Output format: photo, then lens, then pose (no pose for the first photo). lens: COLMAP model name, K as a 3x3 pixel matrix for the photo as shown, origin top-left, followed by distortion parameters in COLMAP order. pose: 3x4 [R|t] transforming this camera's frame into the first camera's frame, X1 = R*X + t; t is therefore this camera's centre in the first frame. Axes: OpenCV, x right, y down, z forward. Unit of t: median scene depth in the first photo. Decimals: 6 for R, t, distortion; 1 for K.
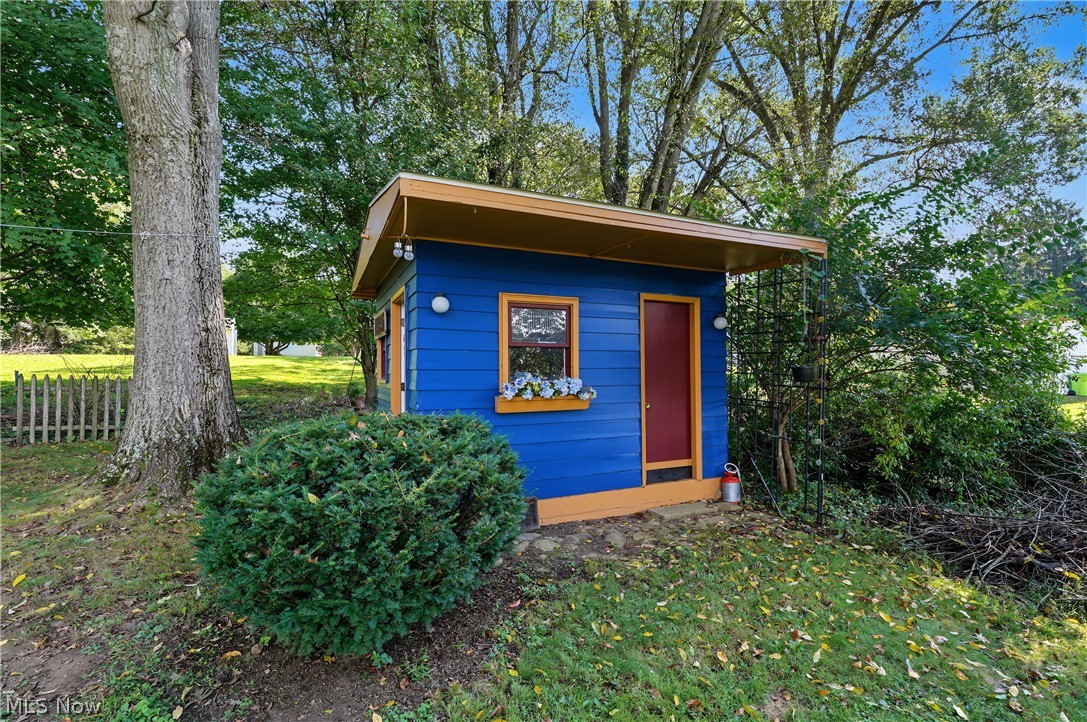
lens RADIAL K [[496.9, 0, 544.4], [0, 496.9, 361.2], [0, 0, 1]] dist [-0.010358, 0.001829]
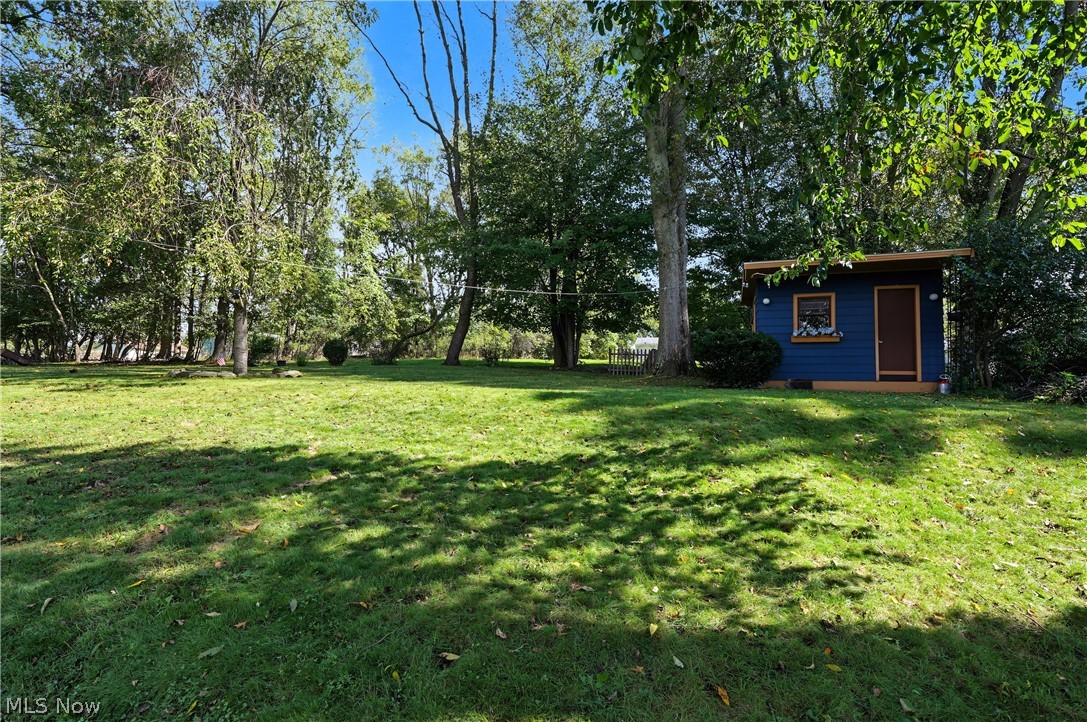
lens RADIAL K [[496.9, 0, 542.5], [0, 496.9, 359.6], [0, 0, 1]] dist [-0.010358, 0.001829]
pose [[0.697052, -0.021610, -0.716695, 0.704237], [-0.013529, 0.998971, -0.043280, 0.273125], [0.716893, 0.039865, 0.696043, -1.397665]]
